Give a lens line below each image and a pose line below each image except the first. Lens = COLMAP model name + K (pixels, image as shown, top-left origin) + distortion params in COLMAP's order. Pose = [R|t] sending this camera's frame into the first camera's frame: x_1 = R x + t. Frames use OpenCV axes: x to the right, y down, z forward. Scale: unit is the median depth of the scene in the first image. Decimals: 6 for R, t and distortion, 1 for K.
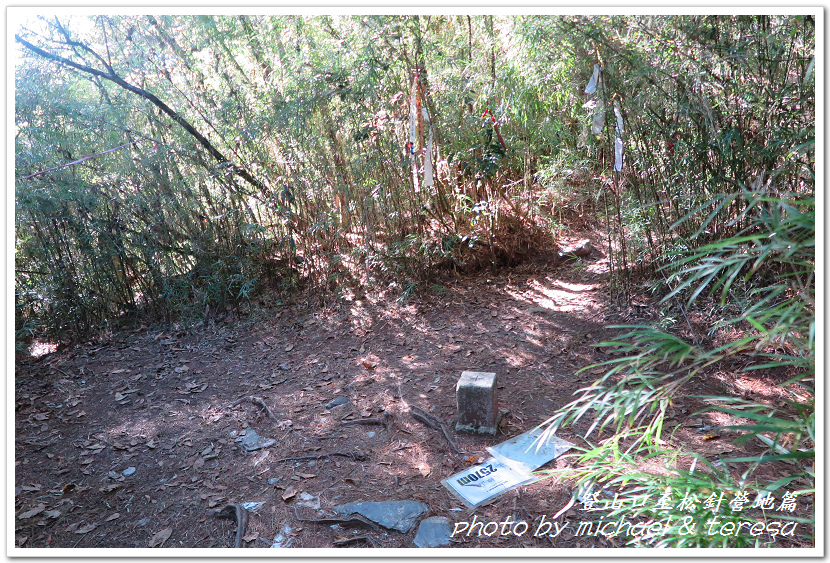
lens RADIAL K [[554.2, 0, 415.0], [0, 554.2, 281.5], [0, 0, 1]] dist [-0.000378, -0.000171]
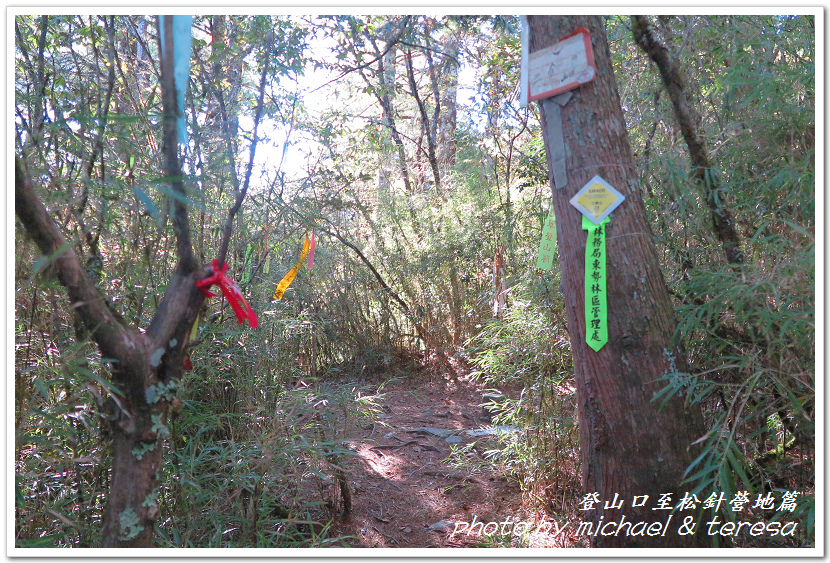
lens RADIAL K [[554.2, 0, 415.0], [0, 554.2, 281.5], [0, 0, 1]] dist [-0.000378, -0.000171]
pose [[0.963355, 0.098576, -0.249460, 0.155309], [-0.163076, 0.953645, -0.252919, 0.176338], [0.212964, 0.284332, 0.934774, -0.559414]]
